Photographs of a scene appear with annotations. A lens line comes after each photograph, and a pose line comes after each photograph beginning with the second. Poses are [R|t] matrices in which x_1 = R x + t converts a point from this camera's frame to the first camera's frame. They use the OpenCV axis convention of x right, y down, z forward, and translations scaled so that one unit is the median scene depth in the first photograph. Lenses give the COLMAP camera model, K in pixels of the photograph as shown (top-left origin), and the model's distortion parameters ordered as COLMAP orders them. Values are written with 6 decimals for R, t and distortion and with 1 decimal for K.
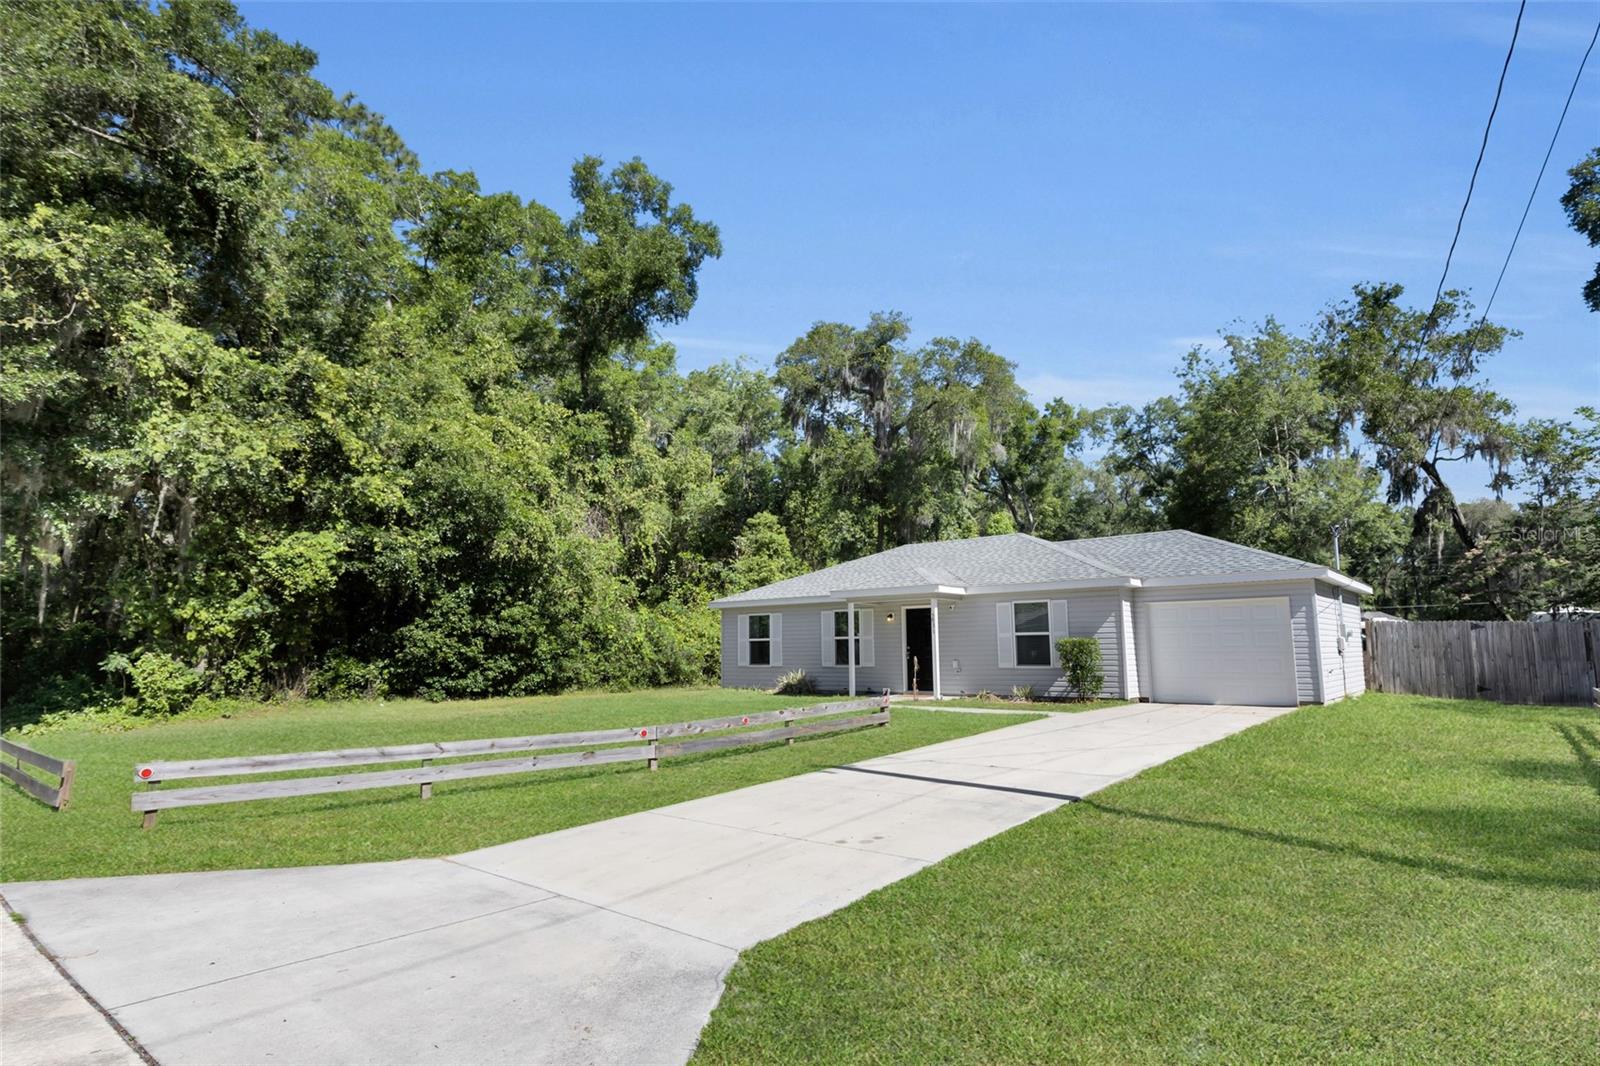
lens RADIAL K [[858.1, 0, 802.5], [0, 858.1, 536.1], [0, 0, 1]] dist [0.005841, 0.000670]
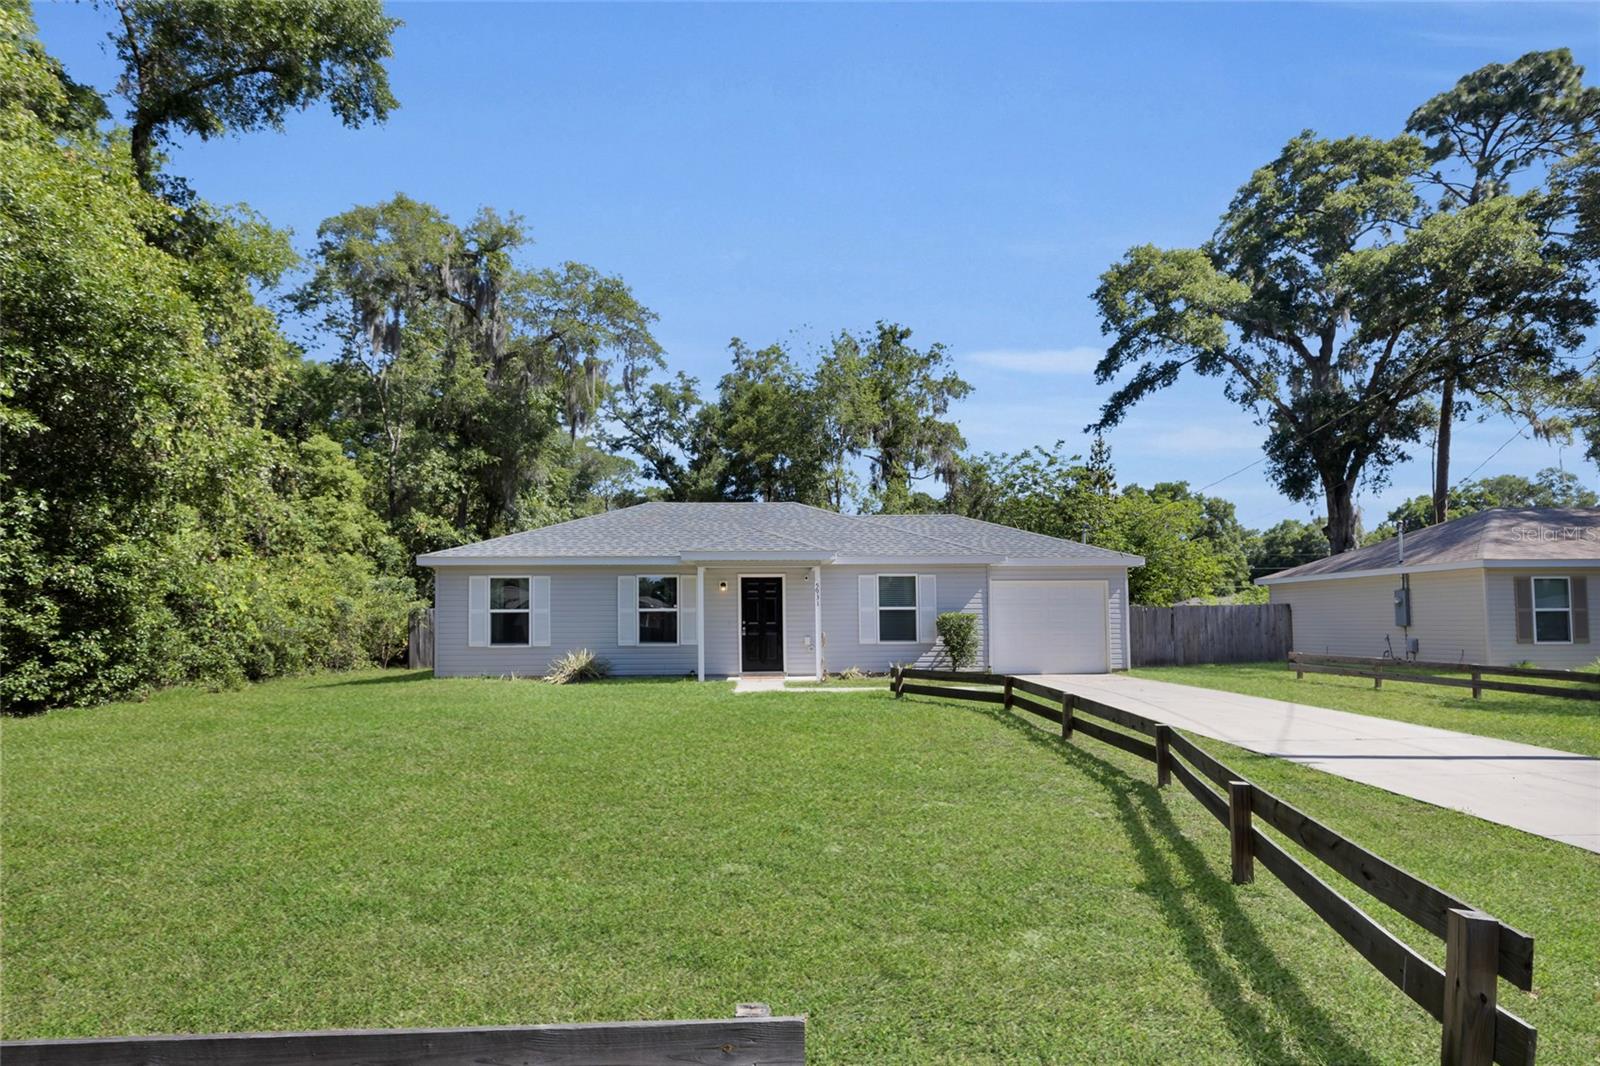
lens RADIAL K [[858.1, 0, 833.3], [0, 858.1, 580.3], [0, 0, 1]] dist [0.005841, 0.000670]
pose [[0.736735, 0.040147, 0.674989, -0.357883], [-0.091136, 0.995023, 0.040291, 0.041600], [-0.670012, -0.091199, 0.736727, 0.284367]]
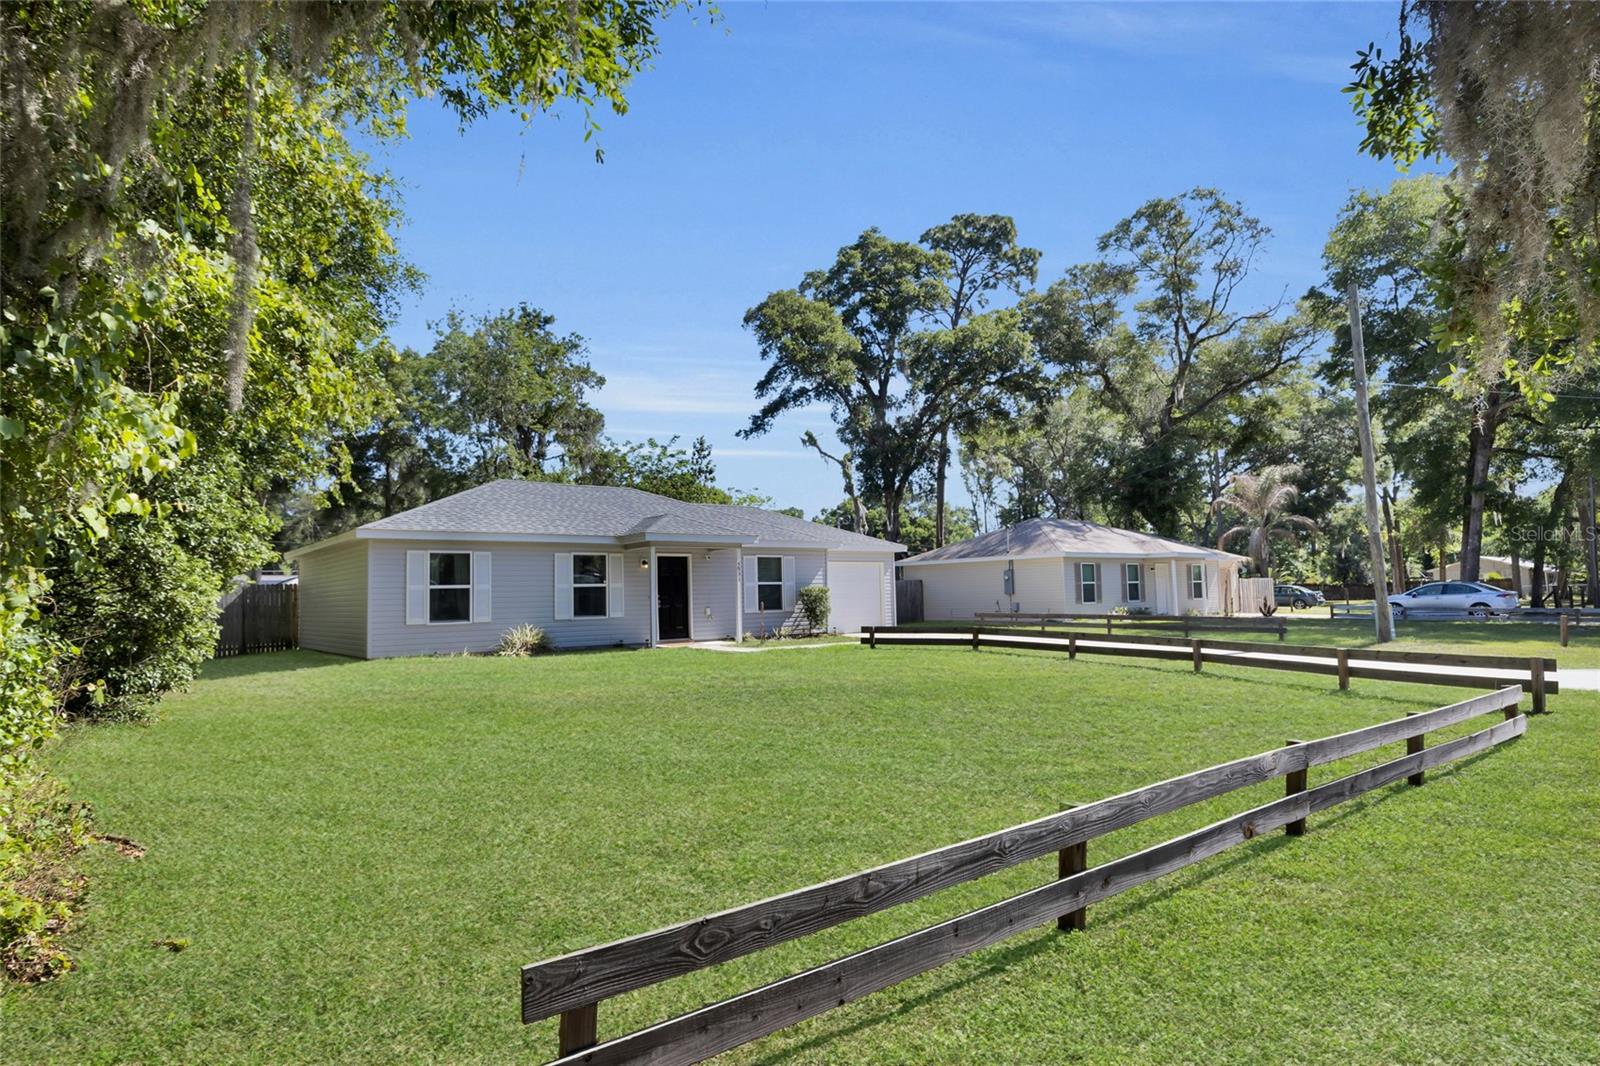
lens RADIAL K [[858.1, 0, 801.3], [0, 858.1, 536.8], [0, 0, 1]] dist [0.005841, 0.000670]
pose [[0.205841, 0.072739, 0.975878, -0.721974], [-0.110498, 0.992584, -0.050677, 0.087113], [-0.972327, -0.097401, 0.212352, 0.589995]]
